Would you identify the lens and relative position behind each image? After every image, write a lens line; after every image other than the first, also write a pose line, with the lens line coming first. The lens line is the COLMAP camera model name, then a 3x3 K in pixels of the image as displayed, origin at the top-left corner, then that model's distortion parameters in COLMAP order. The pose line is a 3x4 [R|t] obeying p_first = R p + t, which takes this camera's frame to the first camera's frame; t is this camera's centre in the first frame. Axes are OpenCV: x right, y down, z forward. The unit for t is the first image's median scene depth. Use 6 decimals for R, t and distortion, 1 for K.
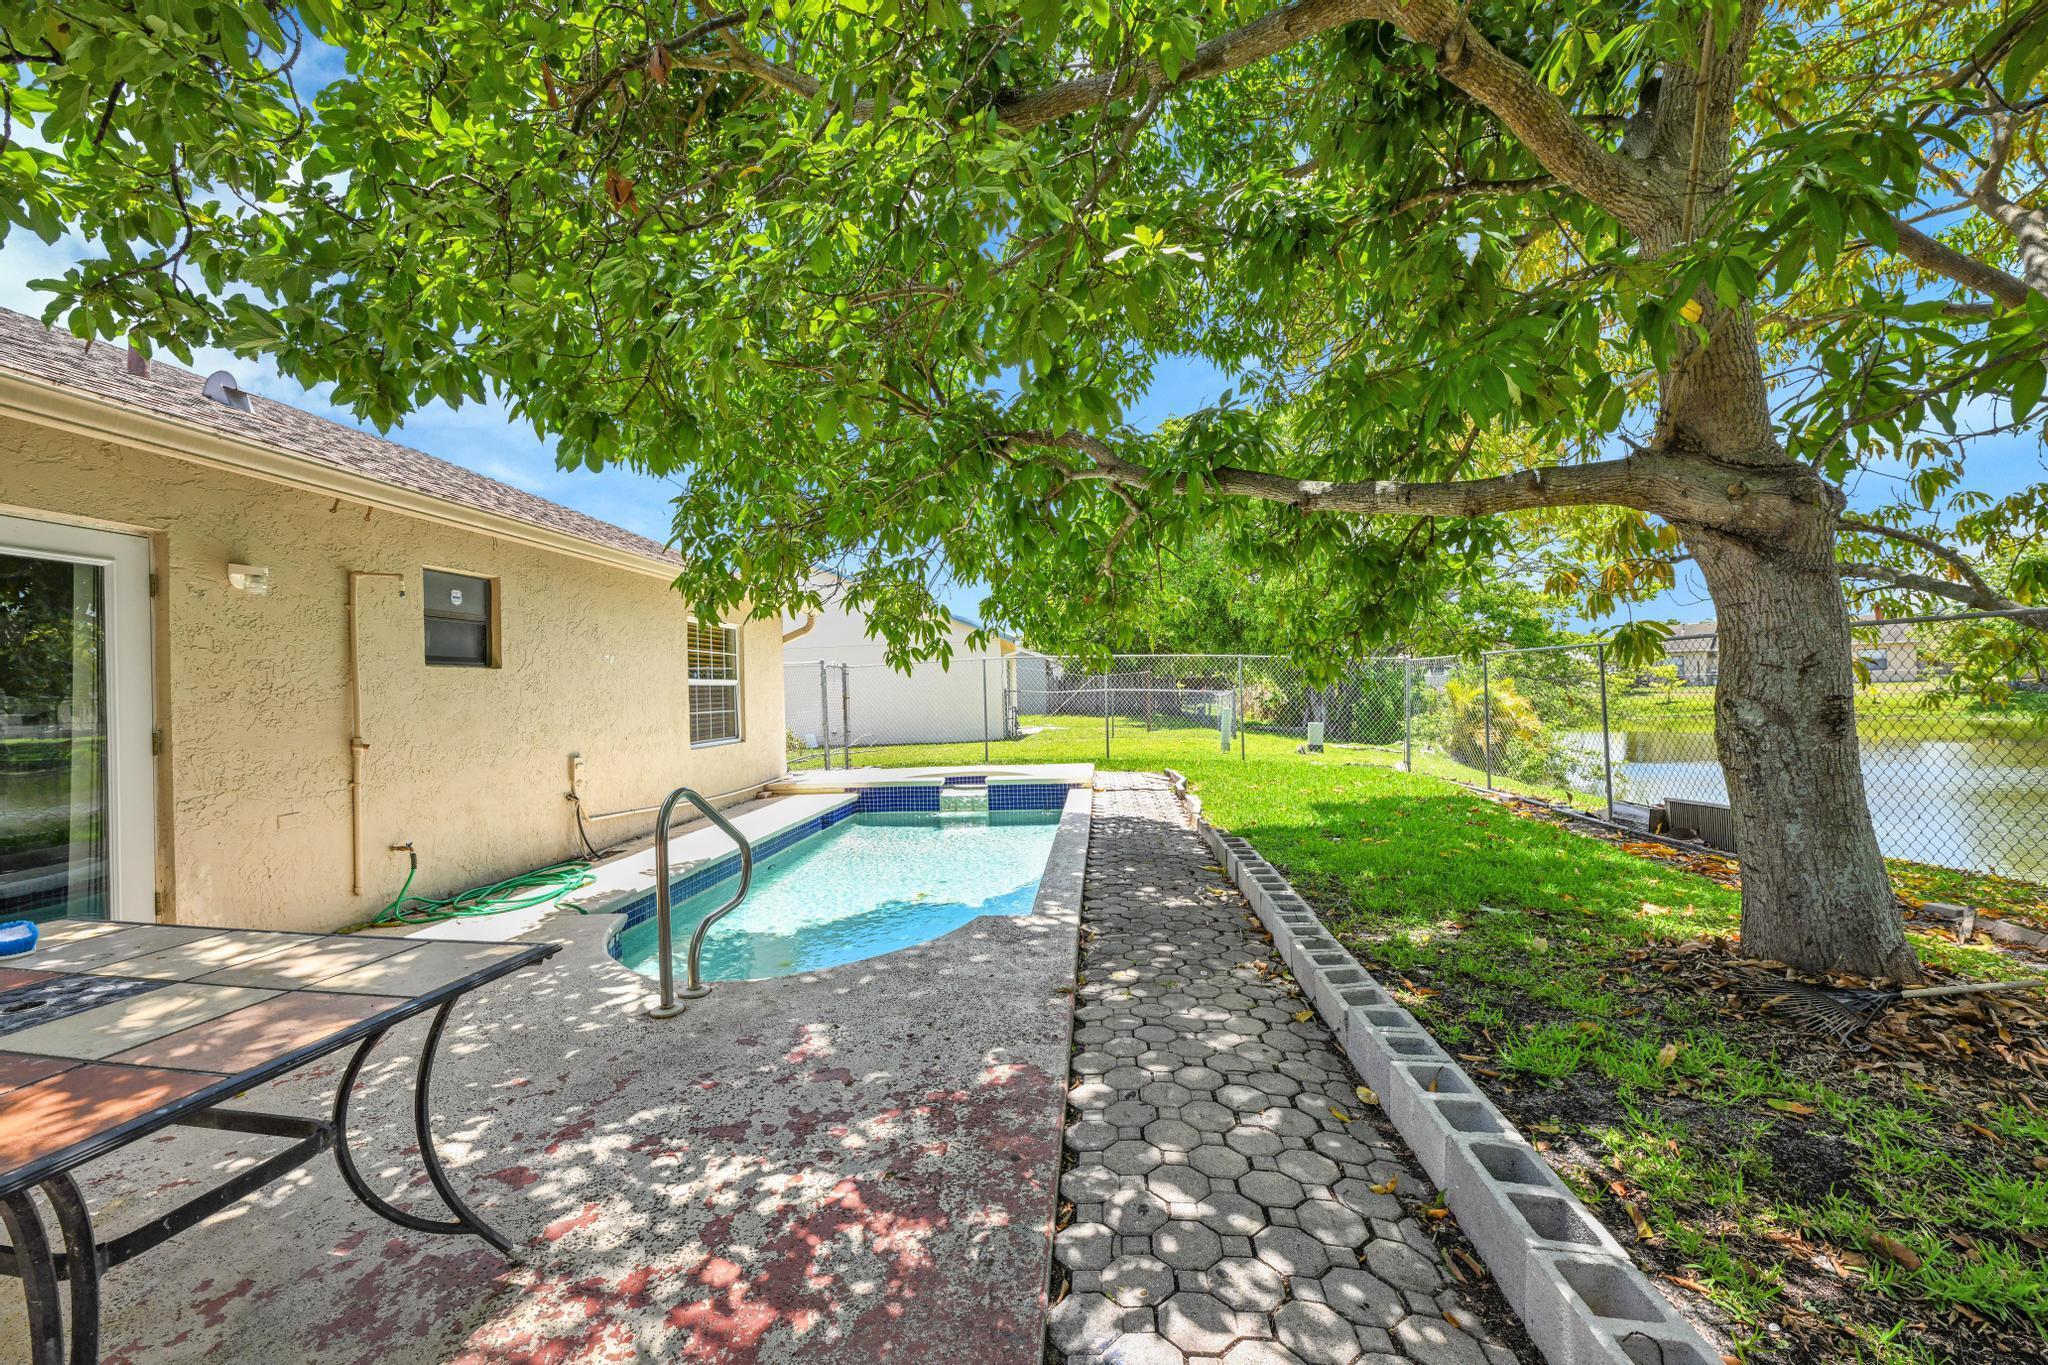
lens RADIAL K [[808.9, 0, 1024.0], [0, 808.9, 682.5], [0, 0, 1]] dist [0.012102, -0.000052]
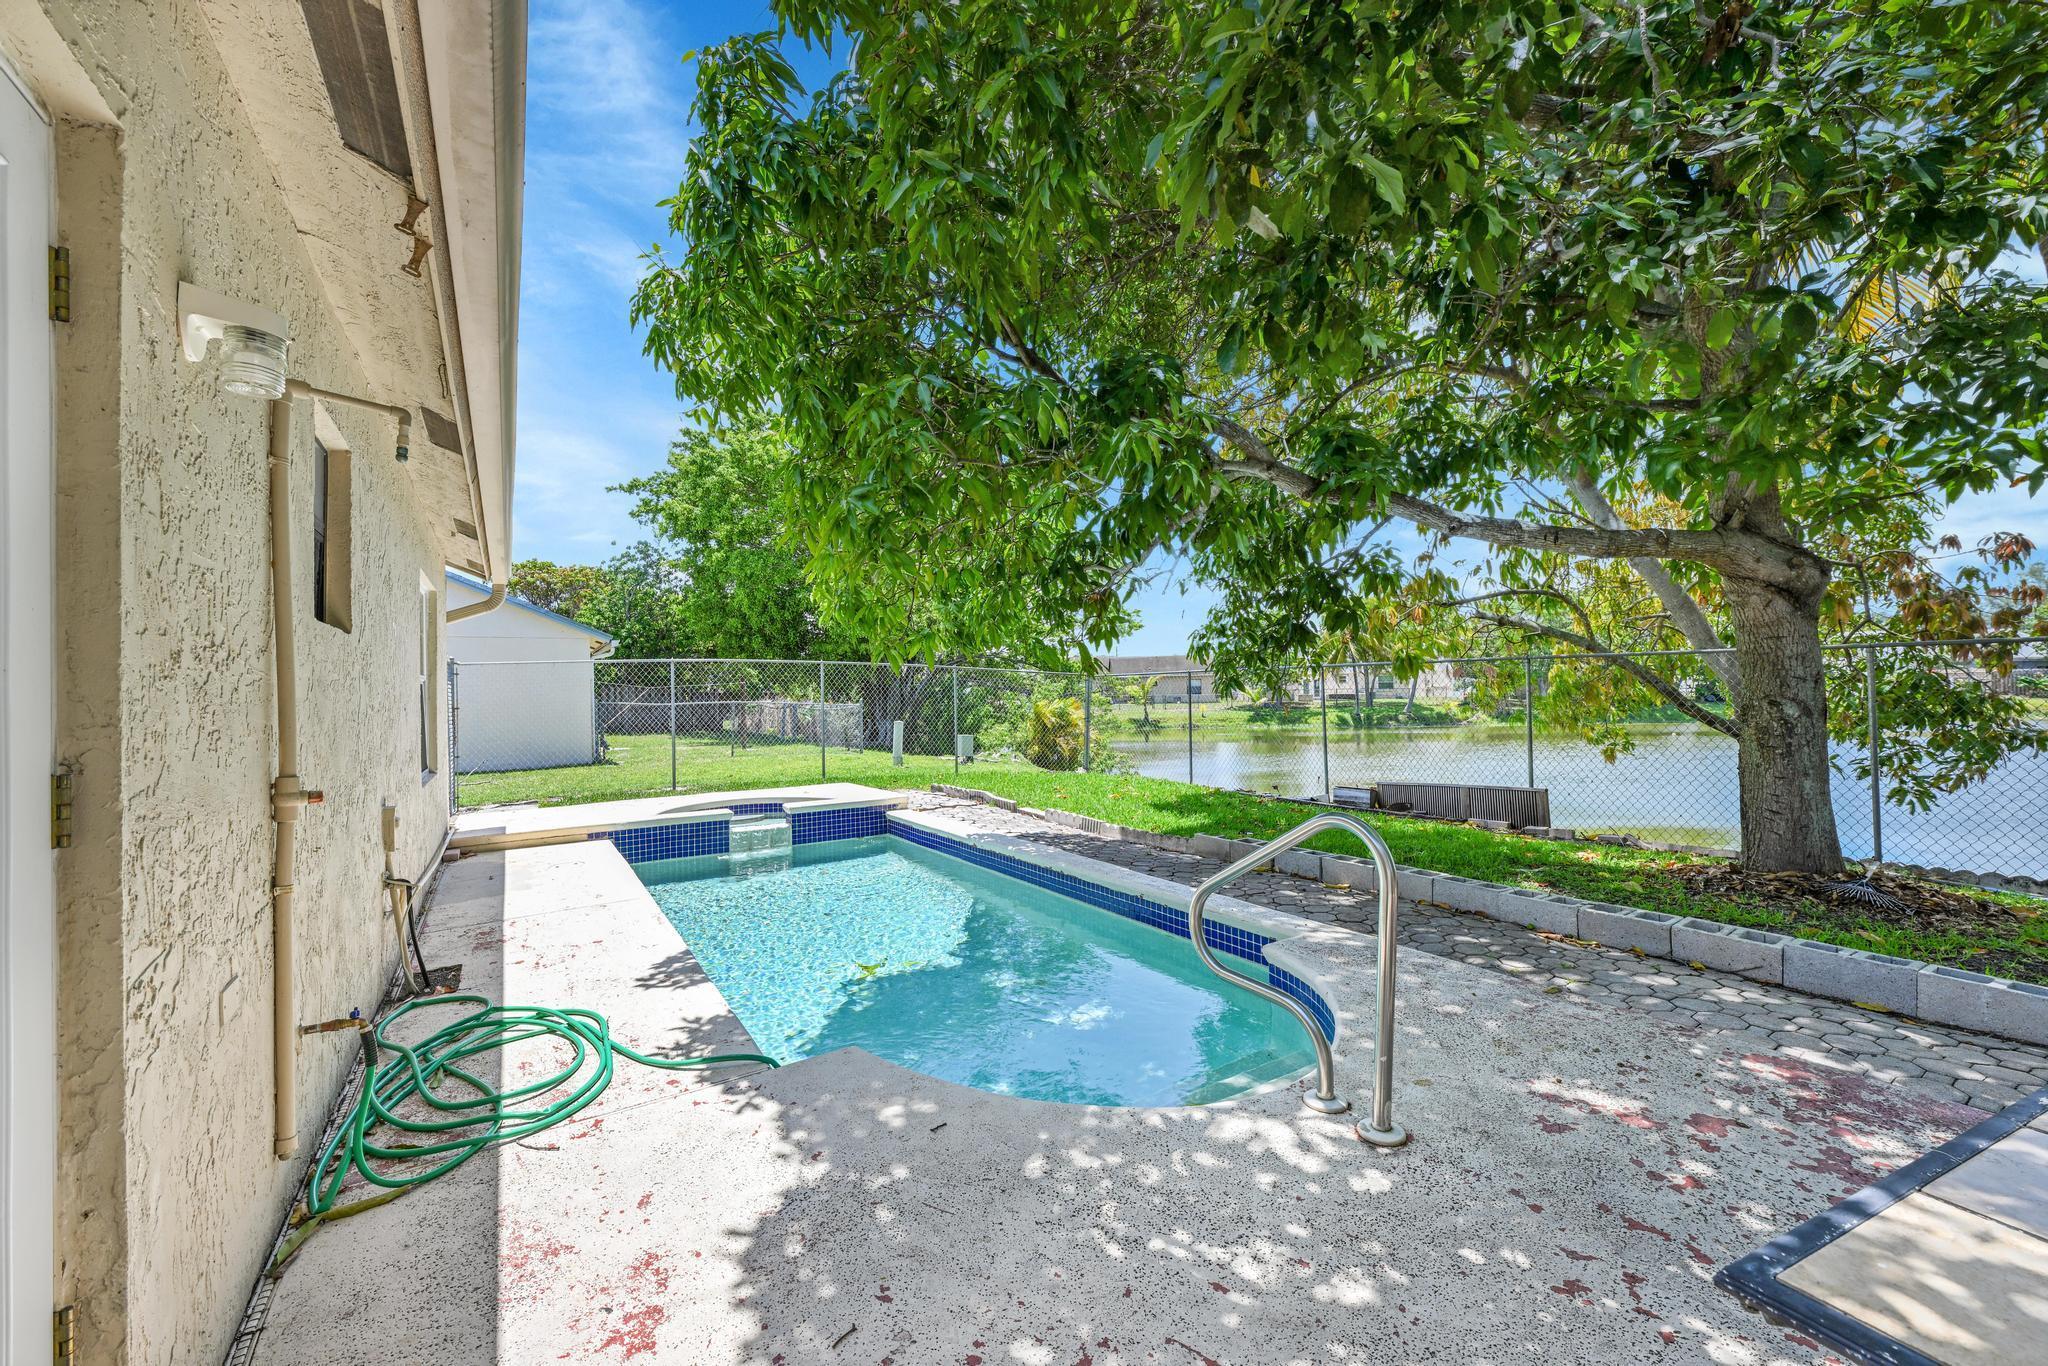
lens RADIAL K [[814.9, 0, 1021.6], [0, 814.9, 703.1], [0, 0, 1]] dist [0.014083, 0.000028]
pose [[0.789888, 0.007364, 0.613208, -0.649607], [-0.009523, 0.999955, 0.000259, 0.021402], [-0.613178, -0.006045, 0.789922, 0.362695]]
